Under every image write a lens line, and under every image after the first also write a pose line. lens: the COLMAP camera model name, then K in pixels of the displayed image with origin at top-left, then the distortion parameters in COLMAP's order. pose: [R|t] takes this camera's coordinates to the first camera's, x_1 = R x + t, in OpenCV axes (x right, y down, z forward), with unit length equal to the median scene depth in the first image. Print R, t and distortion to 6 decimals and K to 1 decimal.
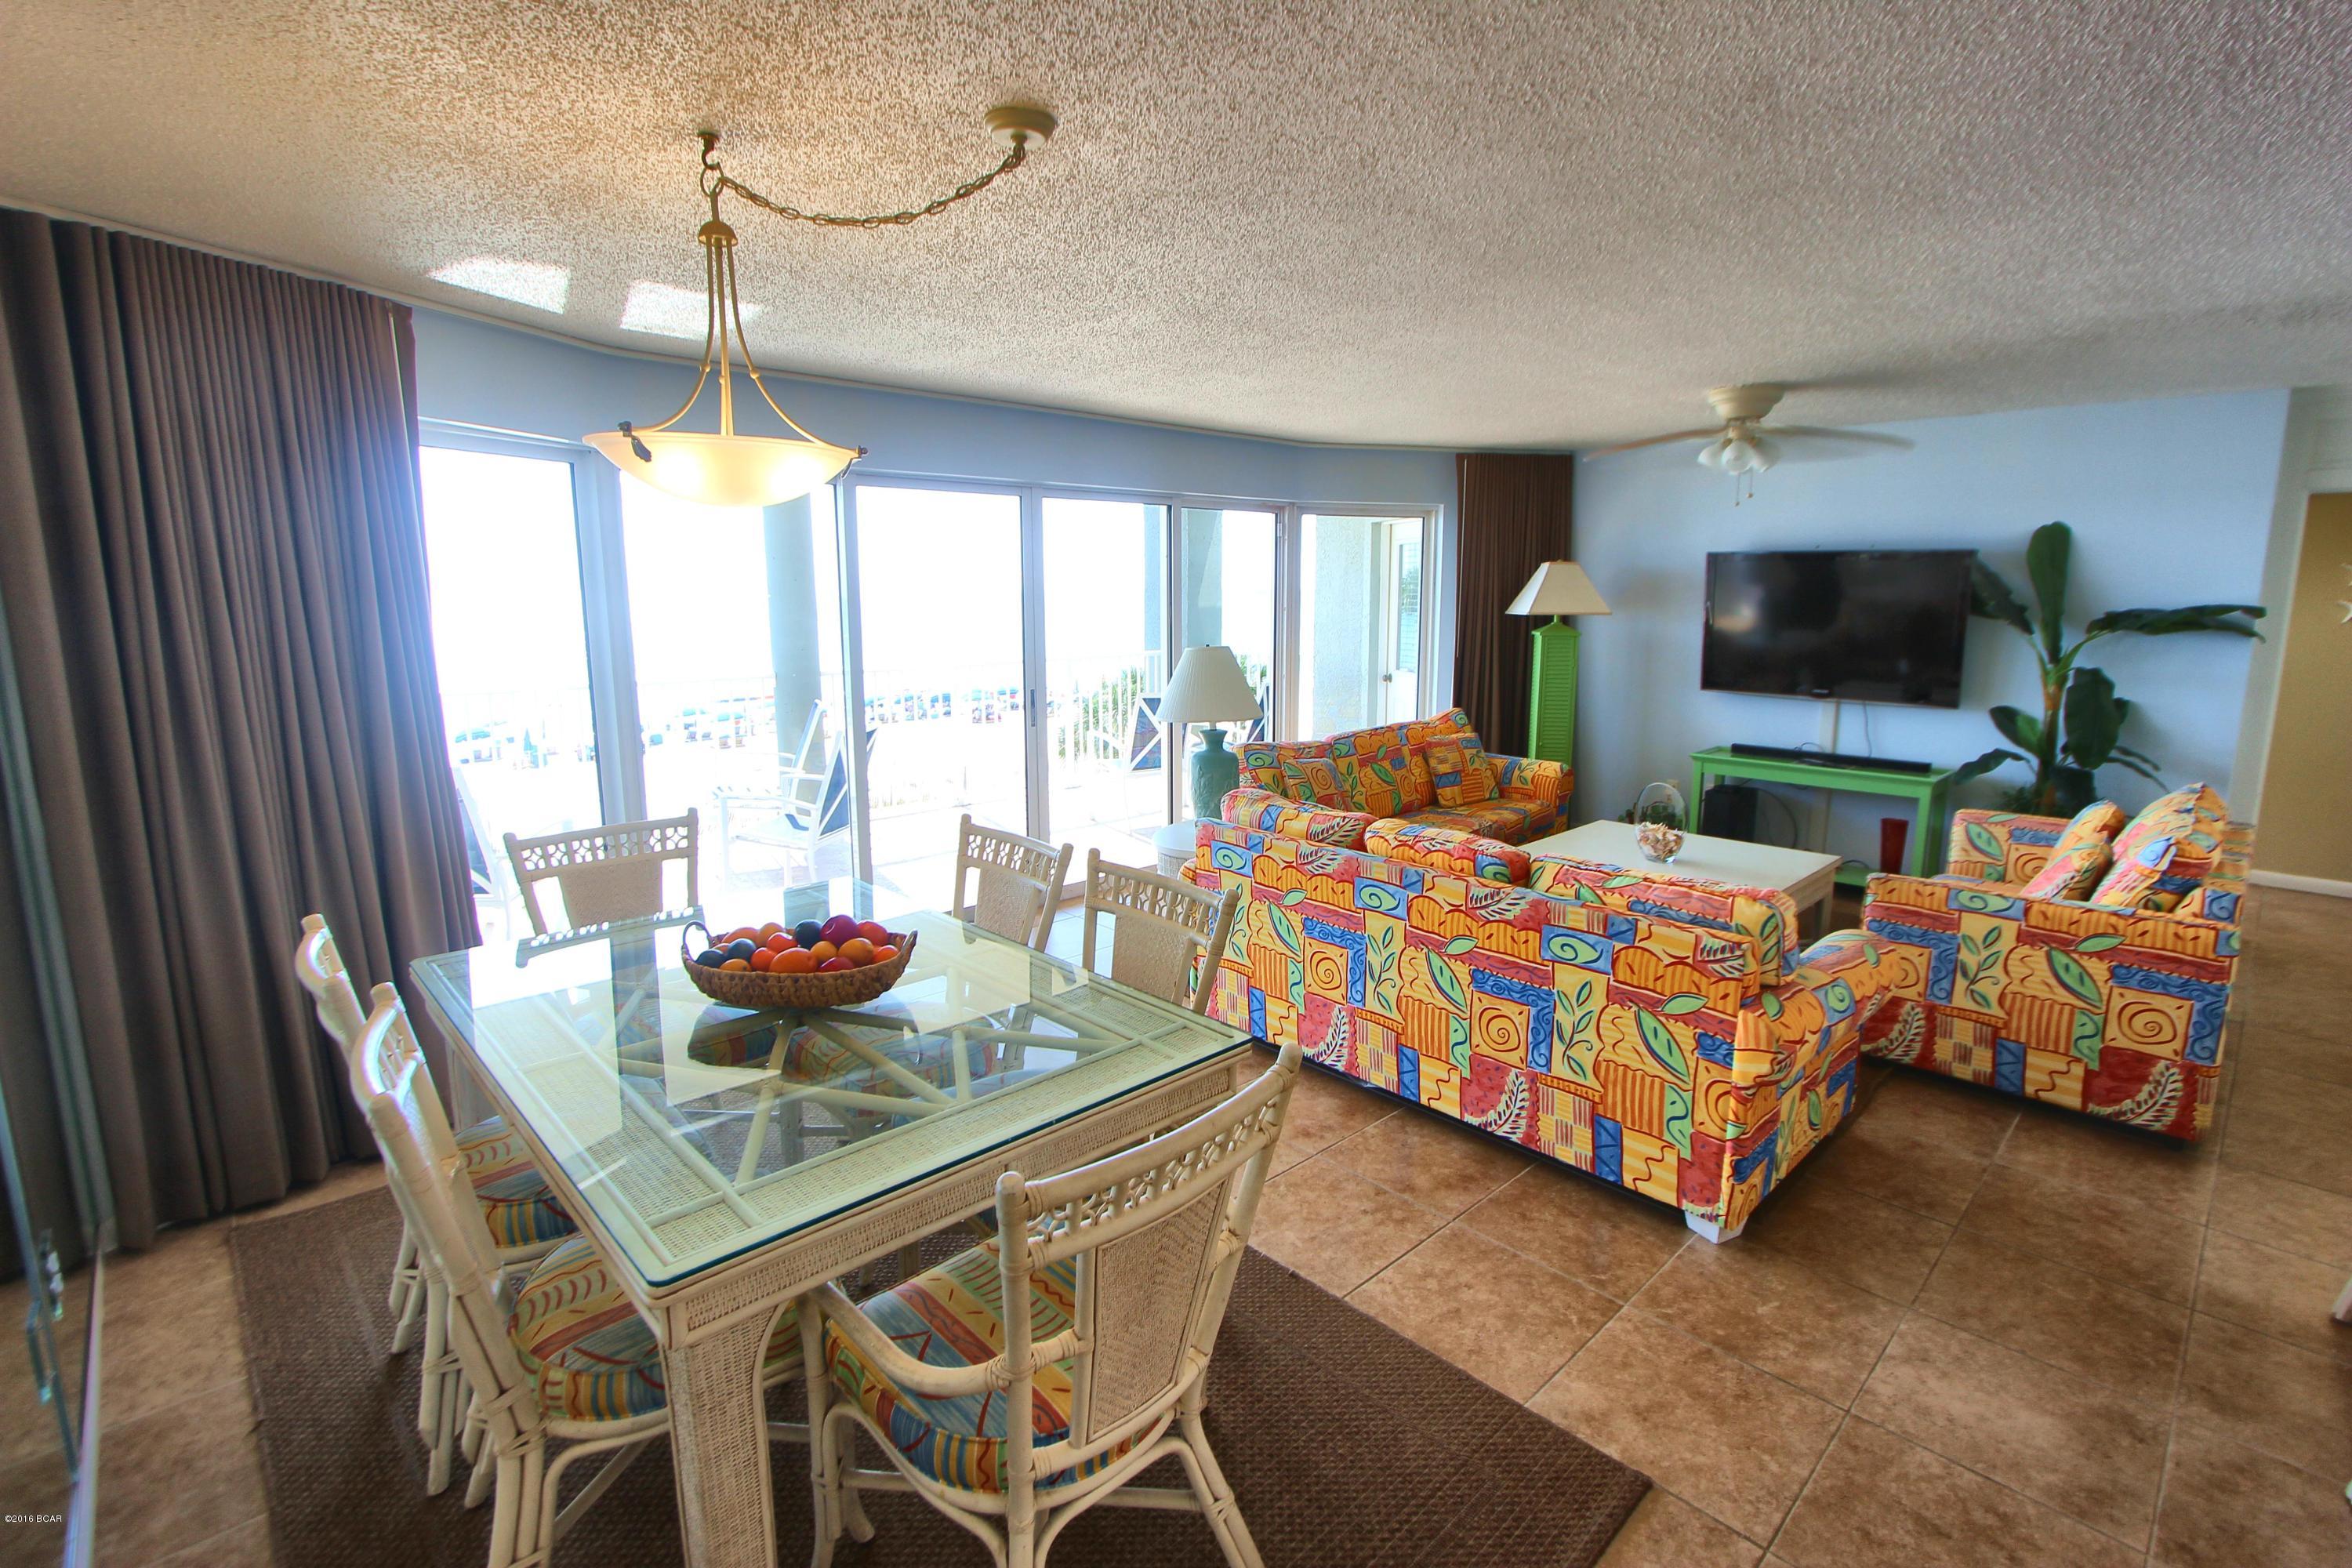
lens RADIAL K [[1081.4, 0, 1188.6], [0, 1081.4, 768.1], [0, 0, 1]] dist [-0.024577, 0.003892]
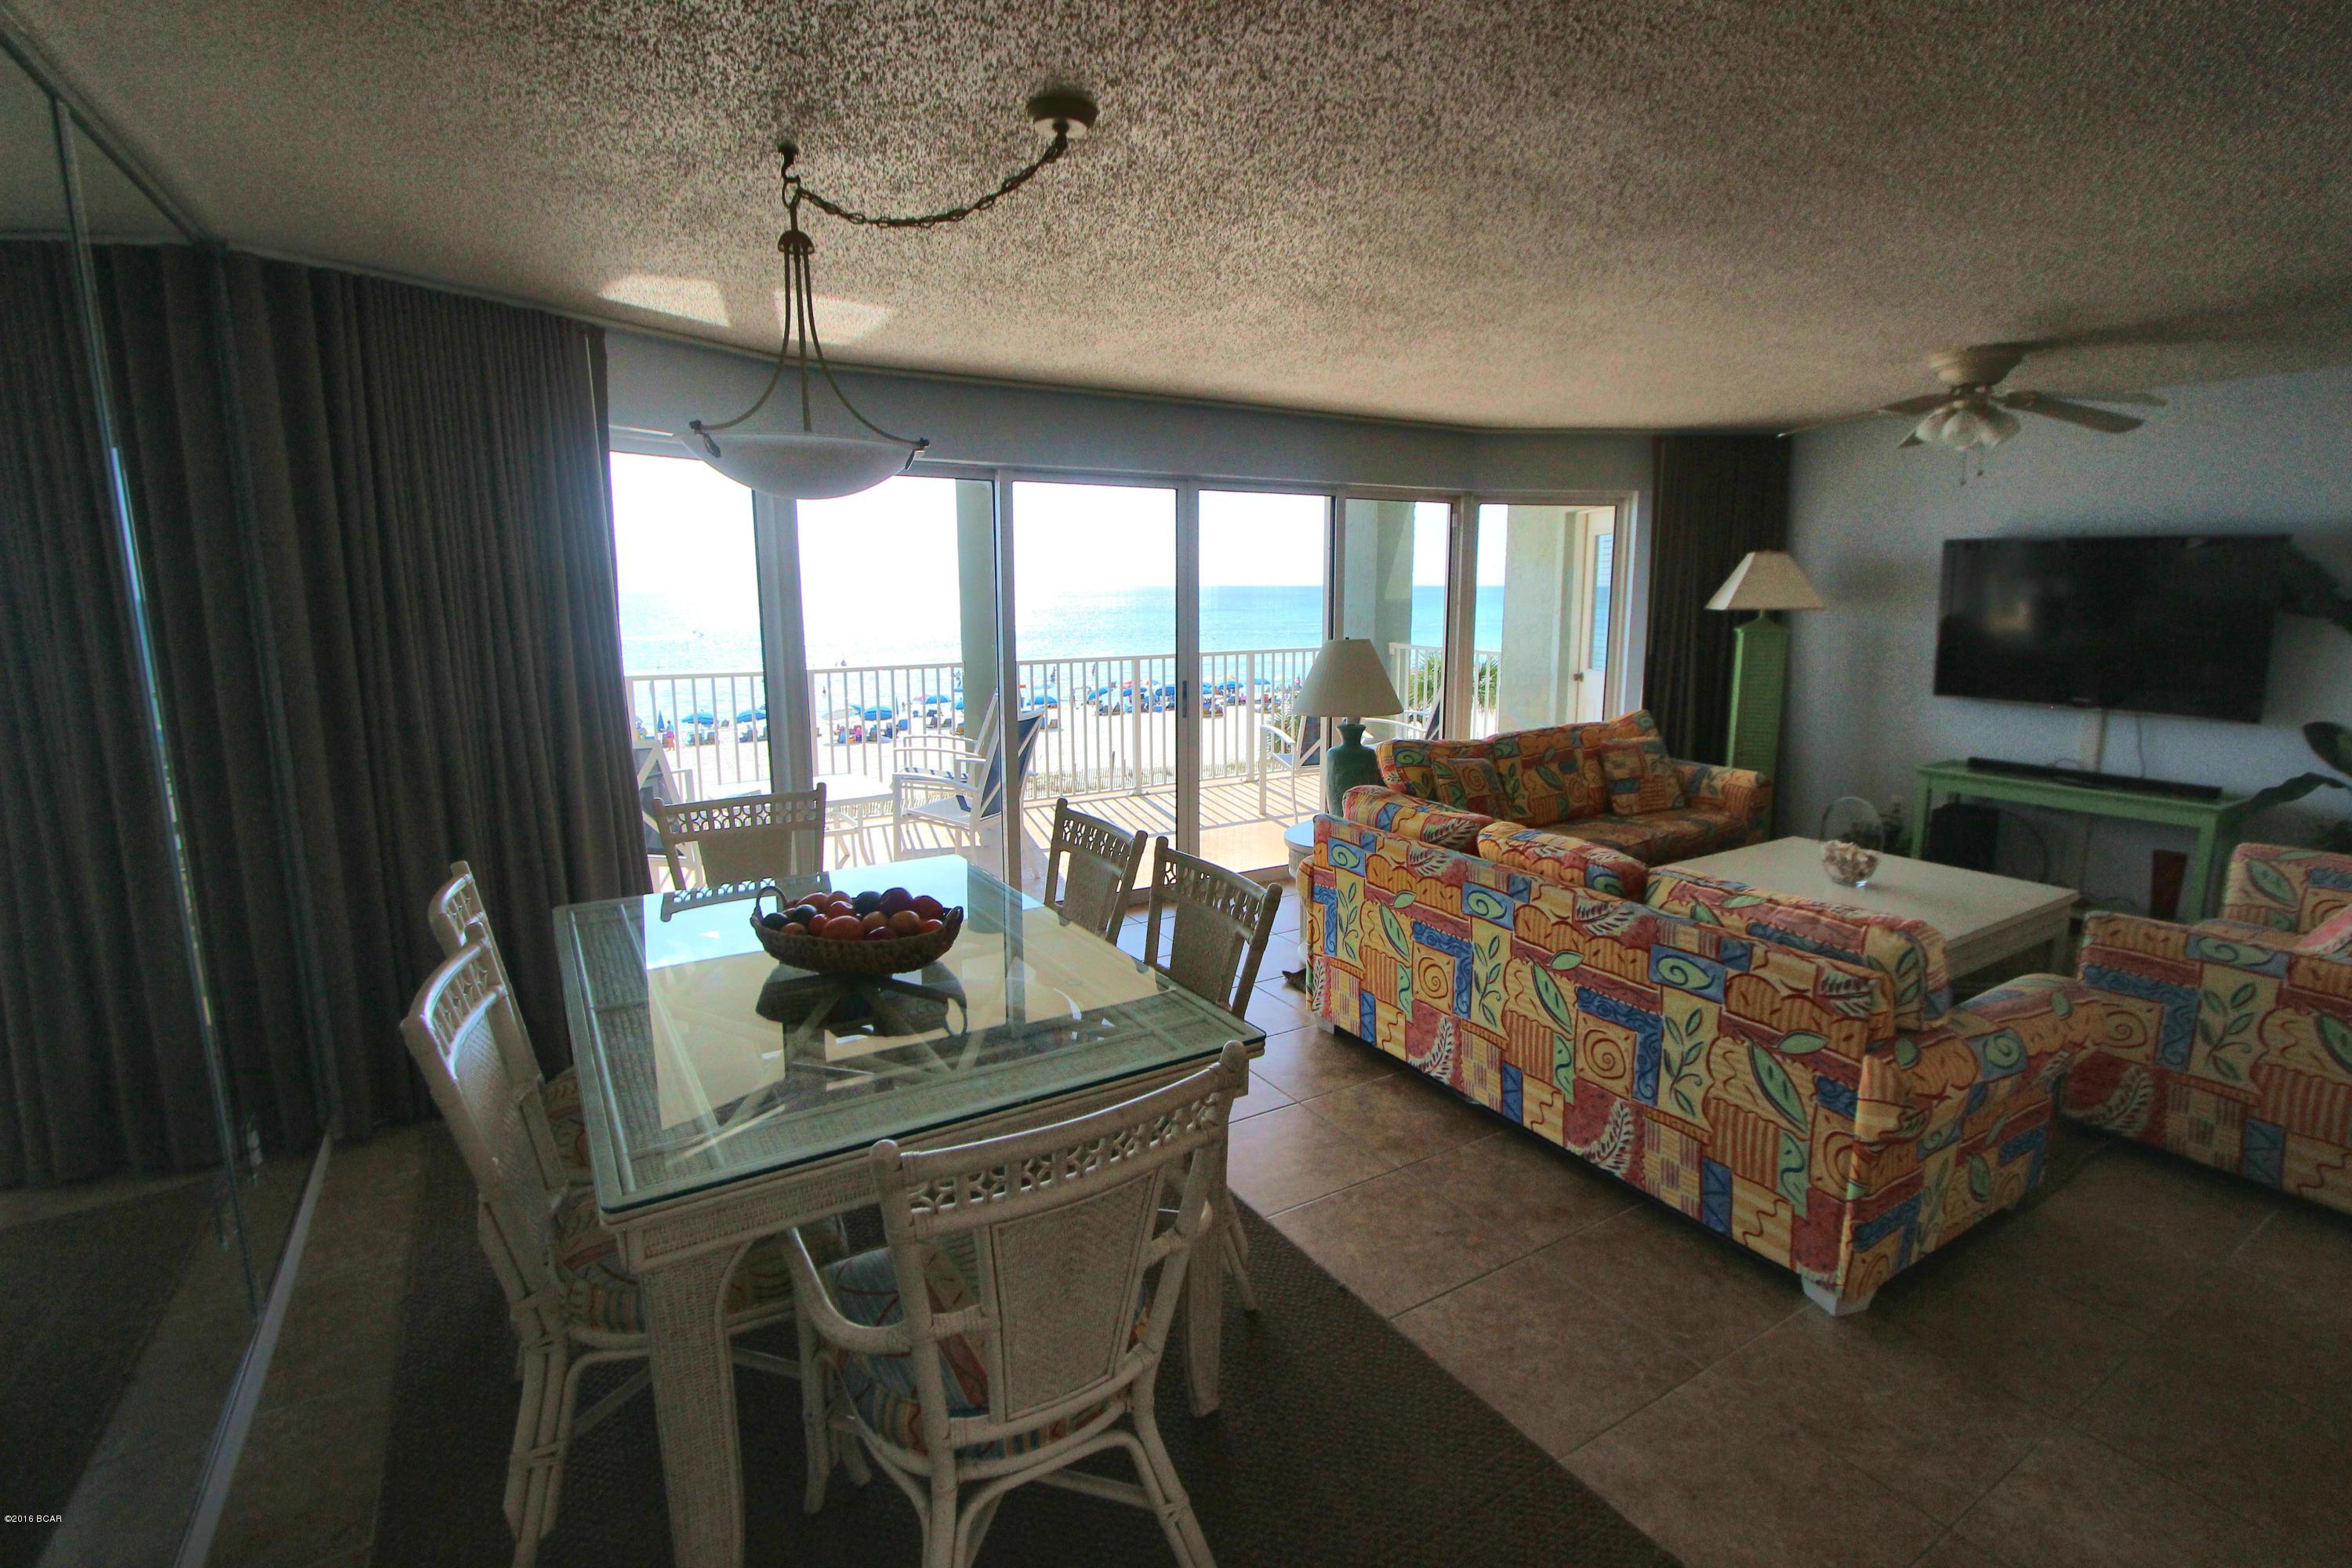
lens RADIAL K [[1081.4, 0, 1188.9], [0, 1081.4, 767.8], [0, 0, 1]] dist [-0.024577, 0.003892]
pose [[0.978111, 0.033706, -0.205334, 0.116850], [-0.033071, 0.999432, 0.006524, 0.002713], [0.205437, 0.000409, 0.978670, 0.023071]]
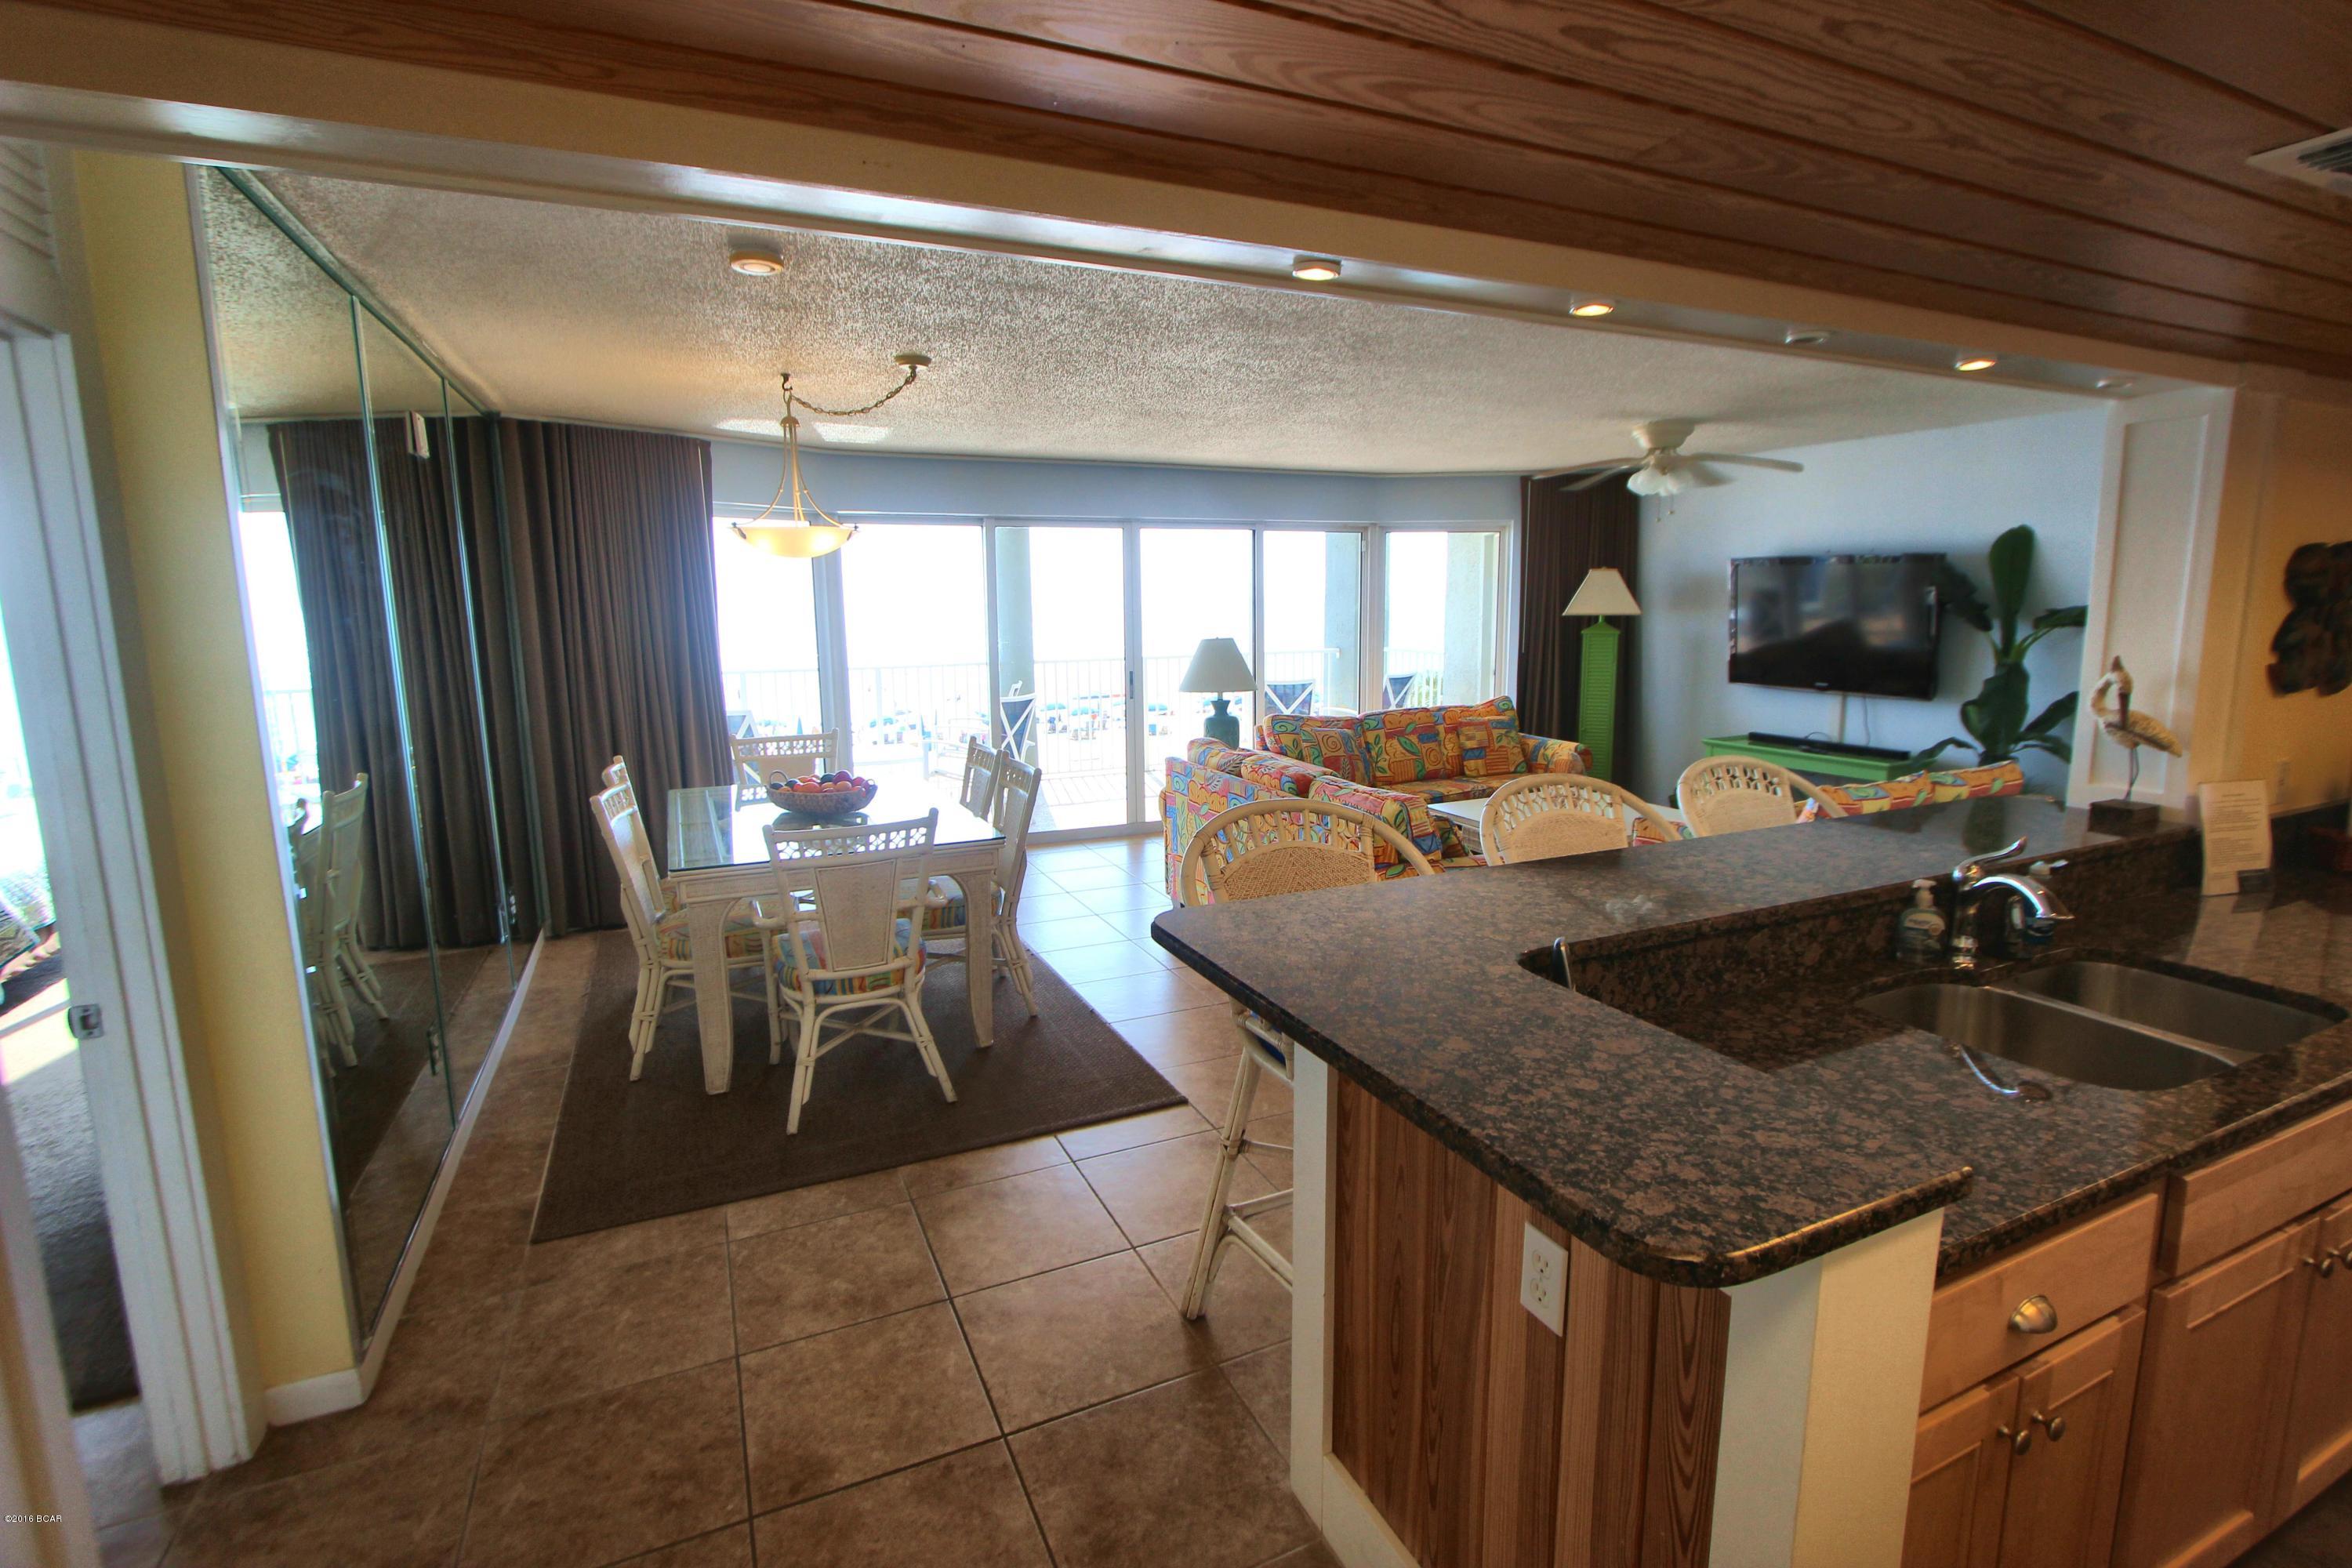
lens RADIAL K [[1081.4, 0, 1191.5], [0, 1081.4, 770.1], [0, 0, 1]] dist [-0.024577, 0.003892]
pose [[0.947357, 0.041566, -0.317468, 0.605234], [-0.042779, 0.999080, 0.003154, 0.071520], [0.317307, 0.010593, 0.948264, -0.426435]]
